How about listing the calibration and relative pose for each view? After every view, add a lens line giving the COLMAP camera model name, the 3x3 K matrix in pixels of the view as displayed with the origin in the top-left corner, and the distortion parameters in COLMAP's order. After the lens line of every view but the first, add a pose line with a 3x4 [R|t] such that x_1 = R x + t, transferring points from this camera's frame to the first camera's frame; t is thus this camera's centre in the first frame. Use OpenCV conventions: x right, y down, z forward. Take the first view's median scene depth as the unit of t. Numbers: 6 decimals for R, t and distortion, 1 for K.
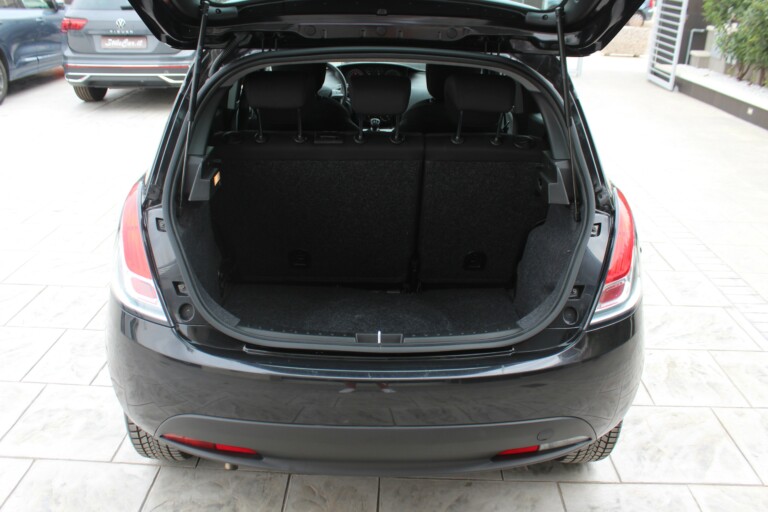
lens RADIAL K [[761.2, 0, 384.0], [0, 761.2, 256.0], [0, 0, 1]] dist [-0.111770, 0.106426]
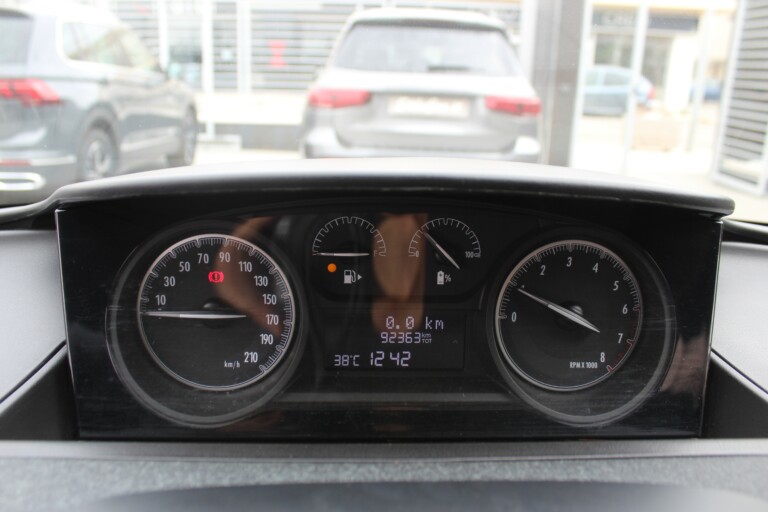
lens RADIAL K [[761.2, 0, 384.0], [0, 761.2, 256.0], [0, 0, 1]] dist [-0.111770, 0.106426]
pose [[0.998863, -0.001724, 0.047631, -0.025459], [0.007590, 0.992347, -0.123250, -0.201943], [-0.047054, 0.123471, 0.991232, 0.805279]]
